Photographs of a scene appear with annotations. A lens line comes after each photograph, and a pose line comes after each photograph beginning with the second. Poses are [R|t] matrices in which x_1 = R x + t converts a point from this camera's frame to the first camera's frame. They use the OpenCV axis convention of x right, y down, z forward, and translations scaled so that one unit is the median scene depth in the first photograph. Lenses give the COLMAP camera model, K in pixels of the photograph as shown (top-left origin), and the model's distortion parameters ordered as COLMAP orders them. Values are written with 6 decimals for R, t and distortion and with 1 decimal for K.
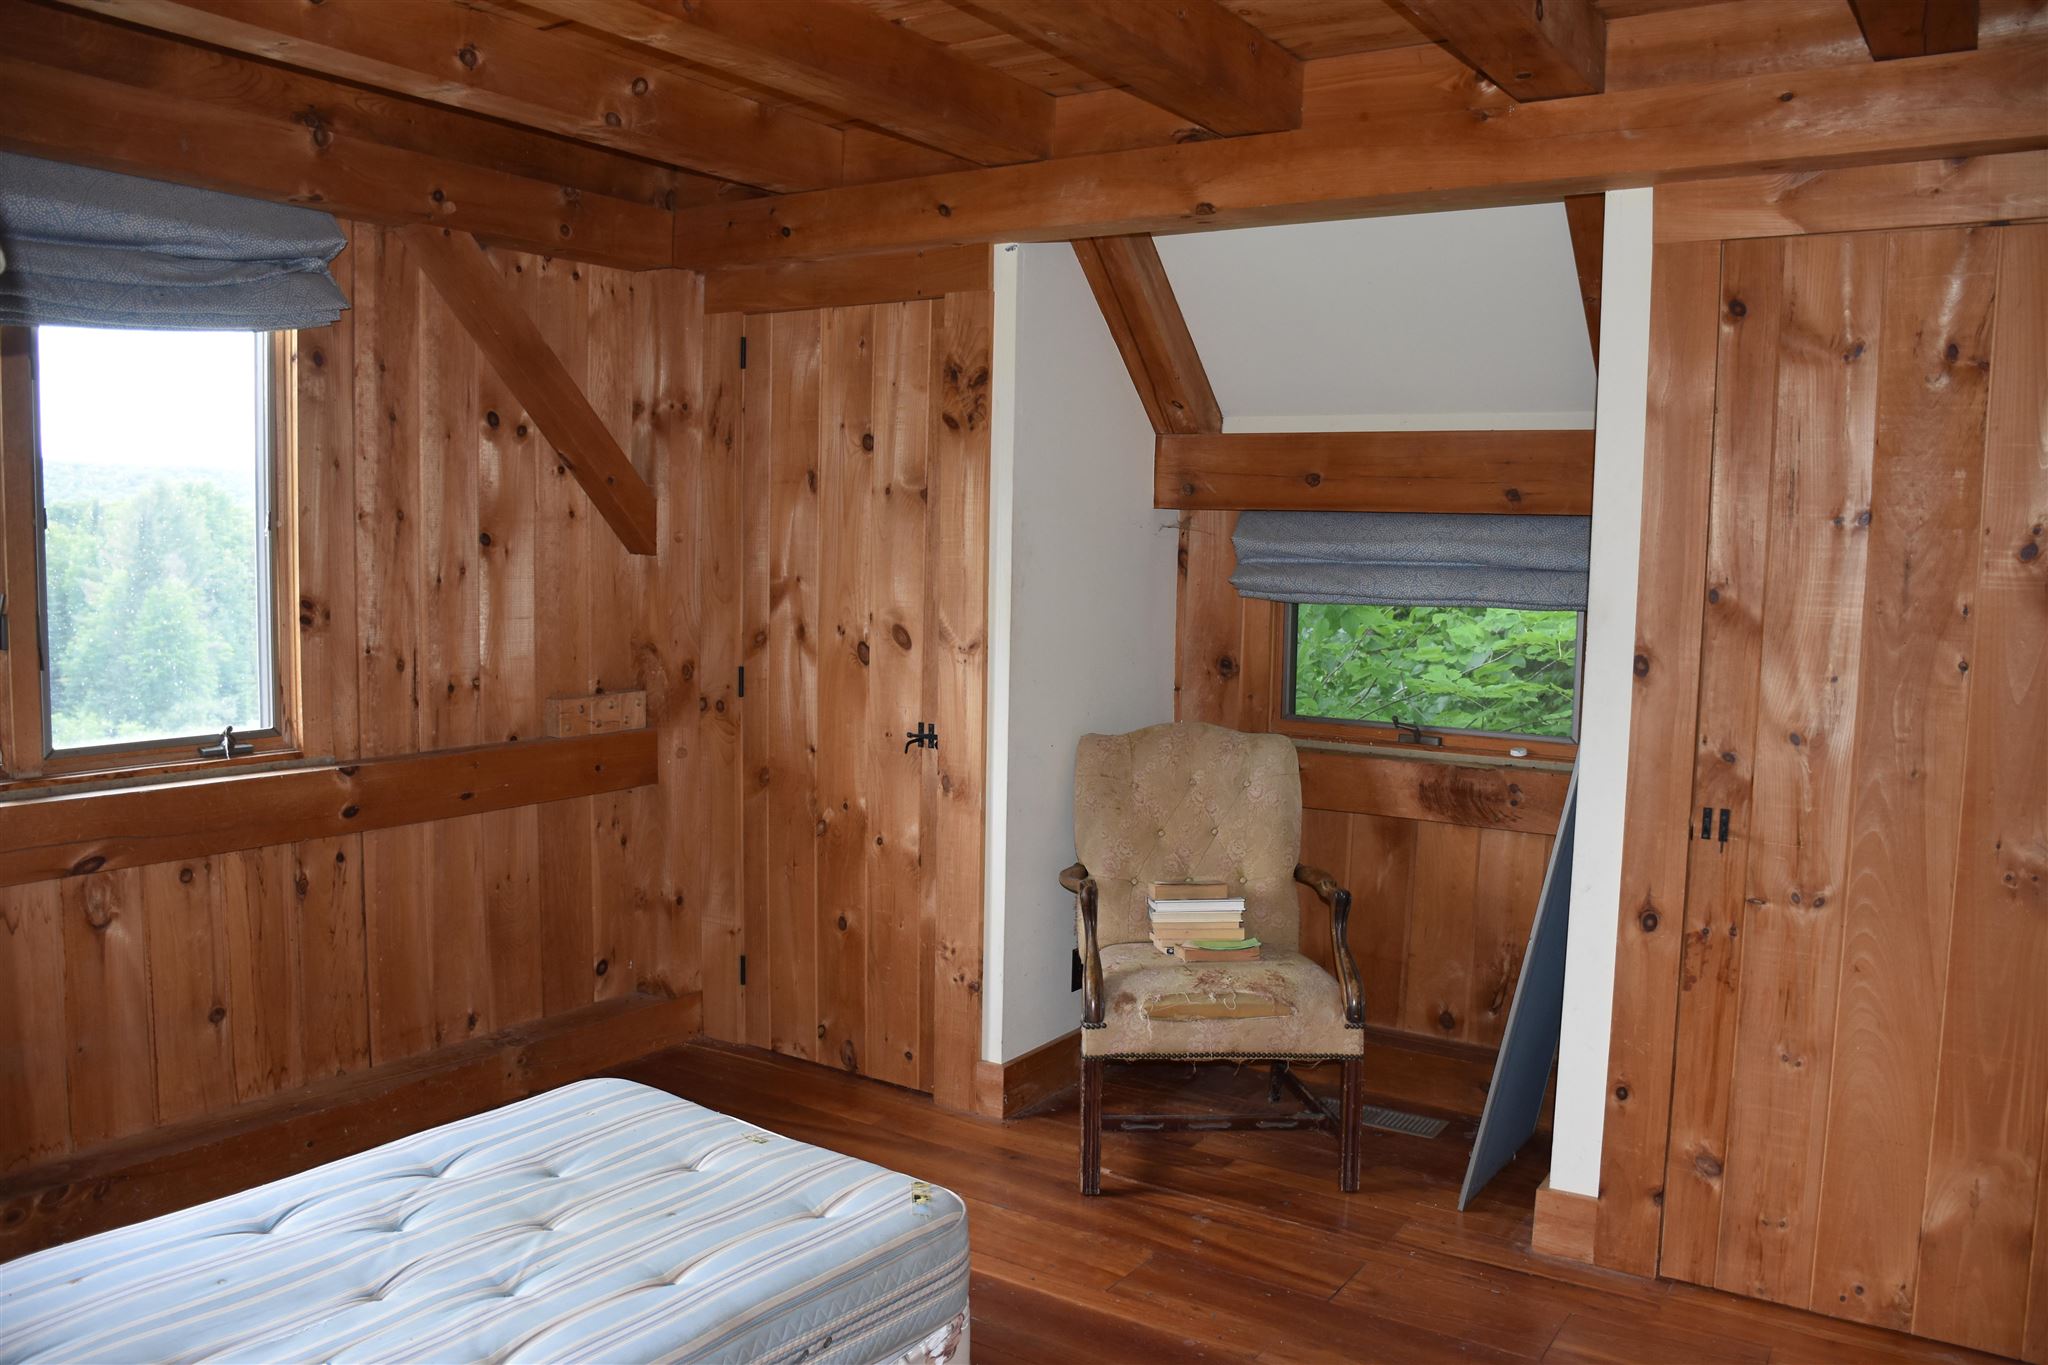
lens RADIAL K [[1584.1, 0, 1026.2], [0, 1584.1, 674.3], [0, 0, 1]] dist [-0.160351, 0.112935]
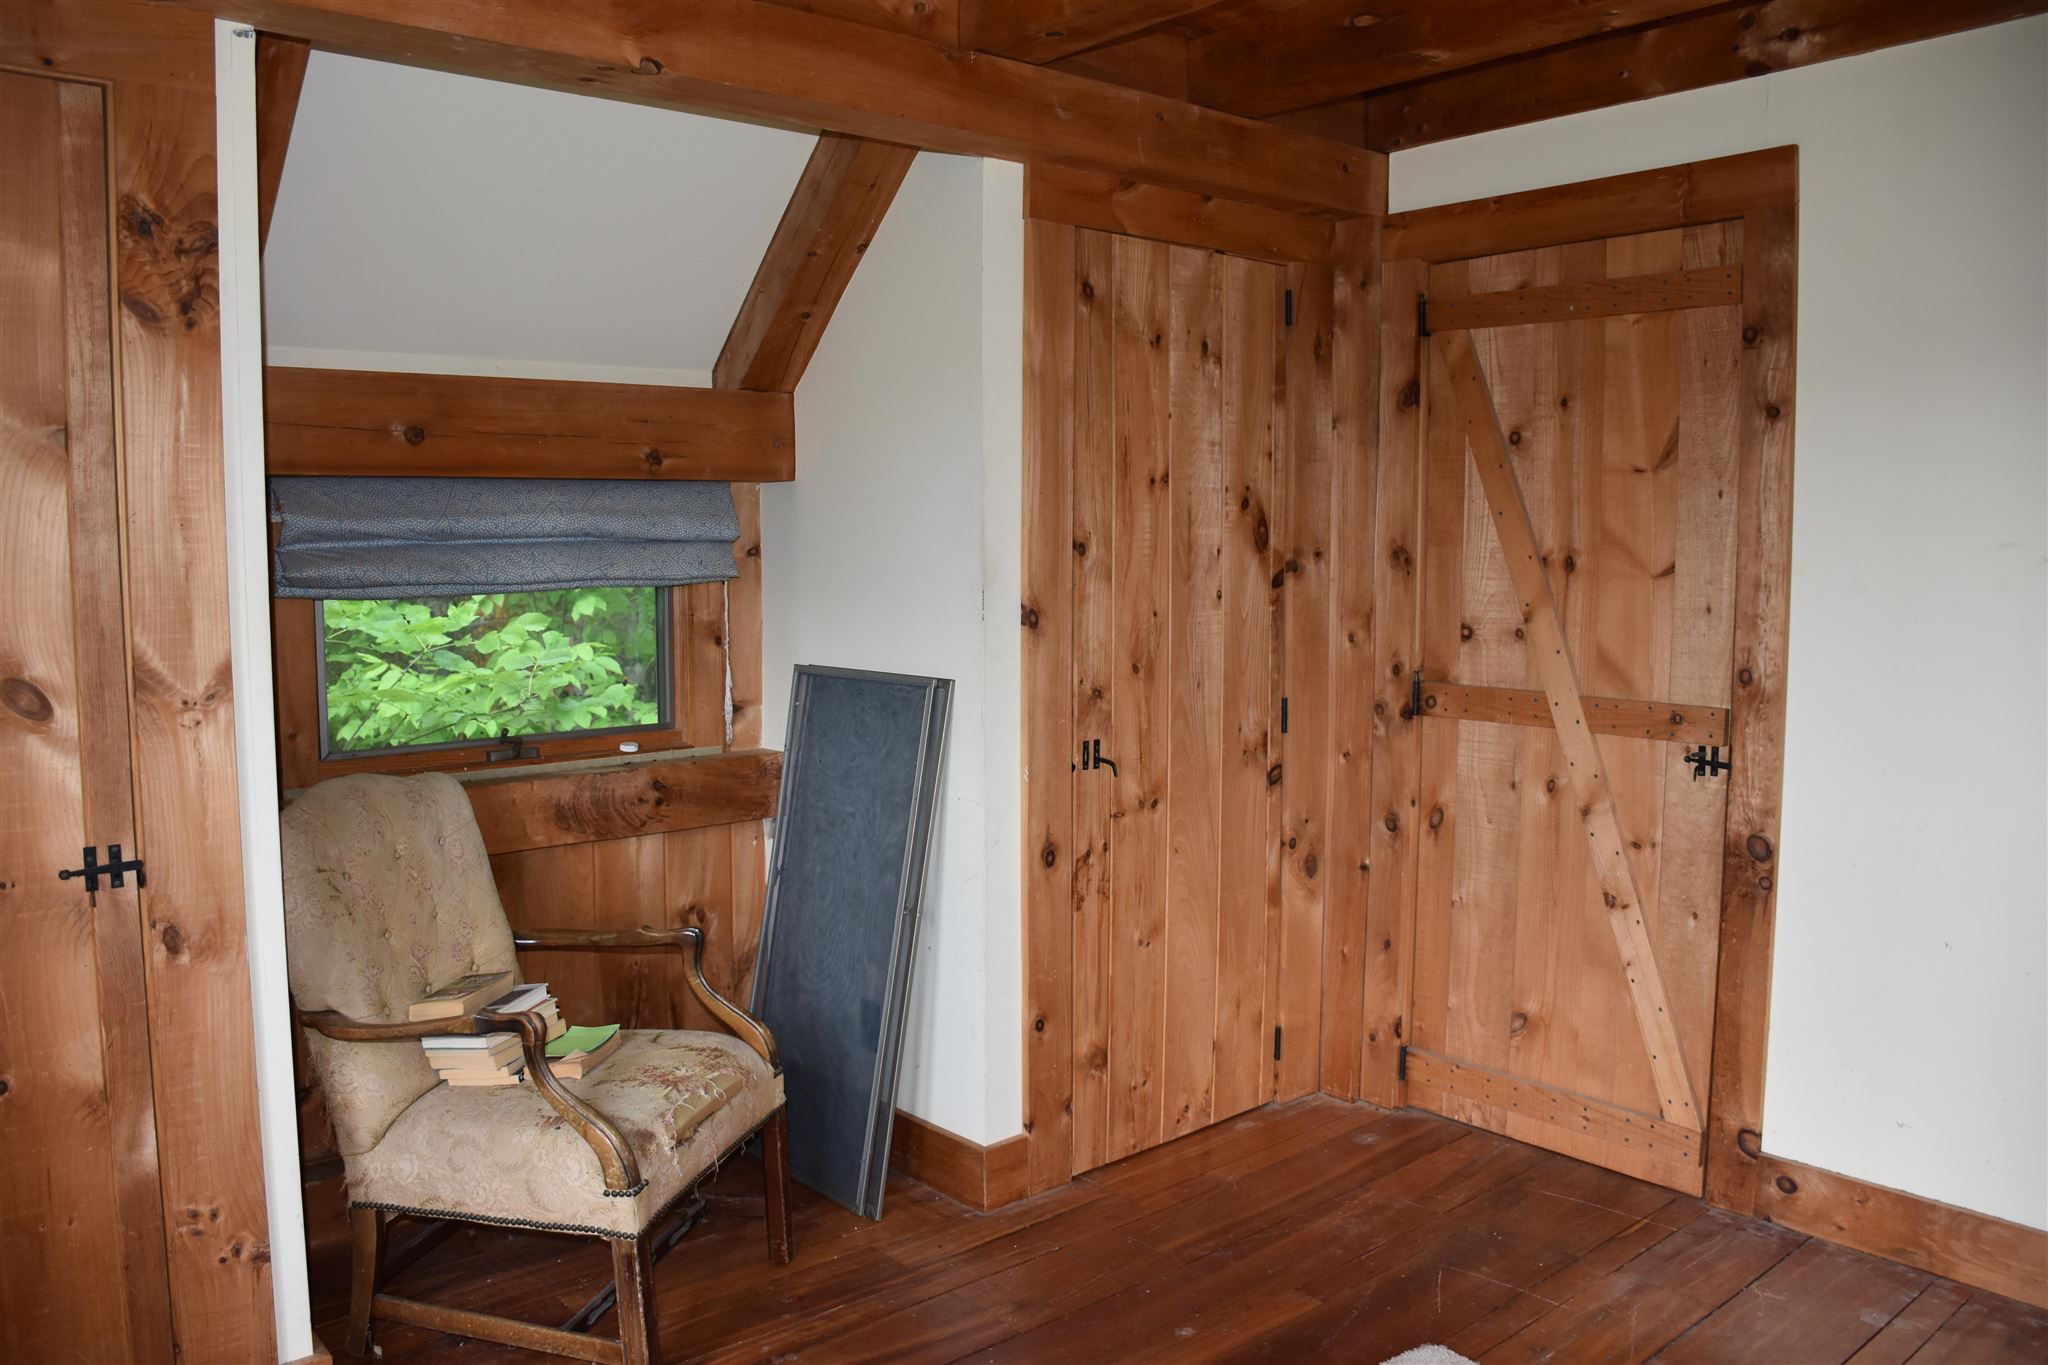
lens RADIAL K [[1584.1, 0, 1026.2], [0, 1584.1, 674.3], [0, 0, 1]] dist [-0.160351, 0.112935]
pose [[0.271098, -0.100822, 0.957257, -0.492708], [0.097969, 0.992225, 0.076760, -0.039428], [-0.957553, 0.072972, 0.278868, 0.546917]]
